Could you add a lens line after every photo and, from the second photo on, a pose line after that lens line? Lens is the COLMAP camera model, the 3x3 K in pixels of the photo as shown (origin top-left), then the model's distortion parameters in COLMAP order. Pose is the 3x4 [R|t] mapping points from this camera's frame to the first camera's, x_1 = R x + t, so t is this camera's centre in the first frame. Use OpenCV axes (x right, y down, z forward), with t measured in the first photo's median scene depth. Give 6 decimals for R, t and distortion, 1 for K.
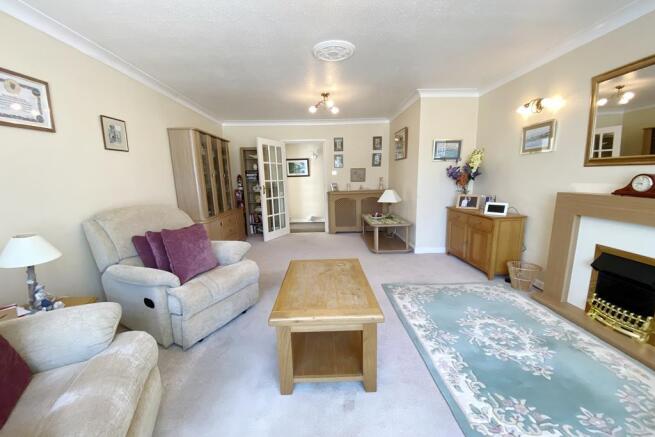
lens RADIAL K [[264.6, 0, 325.4], [0, 264.6, 224.8], [0, 0, 1]] dist [0.028409, -0.027862]
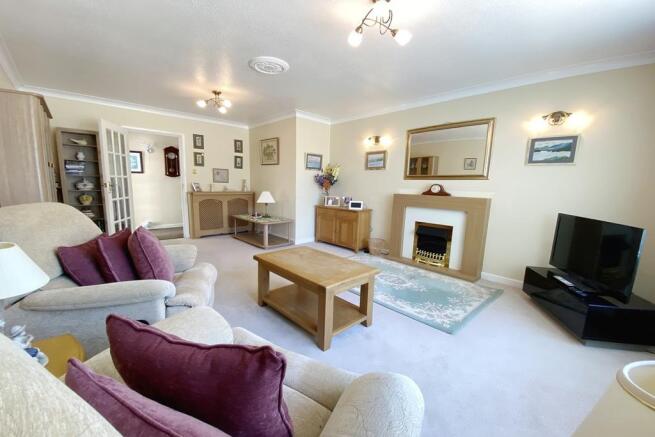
lens RADIAL K [[264.6, 0, 325.4], [0, 264.6, 224.8], [0, 0, 1]] dist [0.028409, -0.027862]
pose [[0.739881, -0.060940, 0.669972, -0.461055], [0.073291, 0.997263, 0.009772, 0.020927], [-0.668734, 0.041873, 0.742322, 0.028581]]
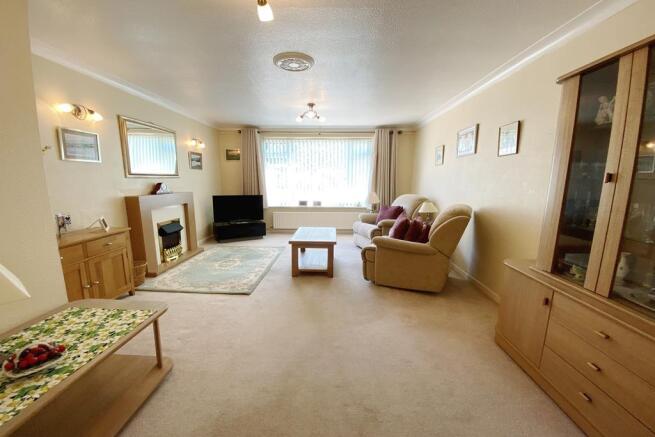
lens RADIAL K [[264.6, 0, 325.4], [0, 264.6, 224.8], [0, 0, 1]] dist [0.028409, -0.027862]
pose [[-0.998818, 0.008477, 0.047854, -0.102900], [0.024010, 0.942186, 0.334229, -0.313805], [-0.042254, 0.334983, -0.941276, 1.726495]]
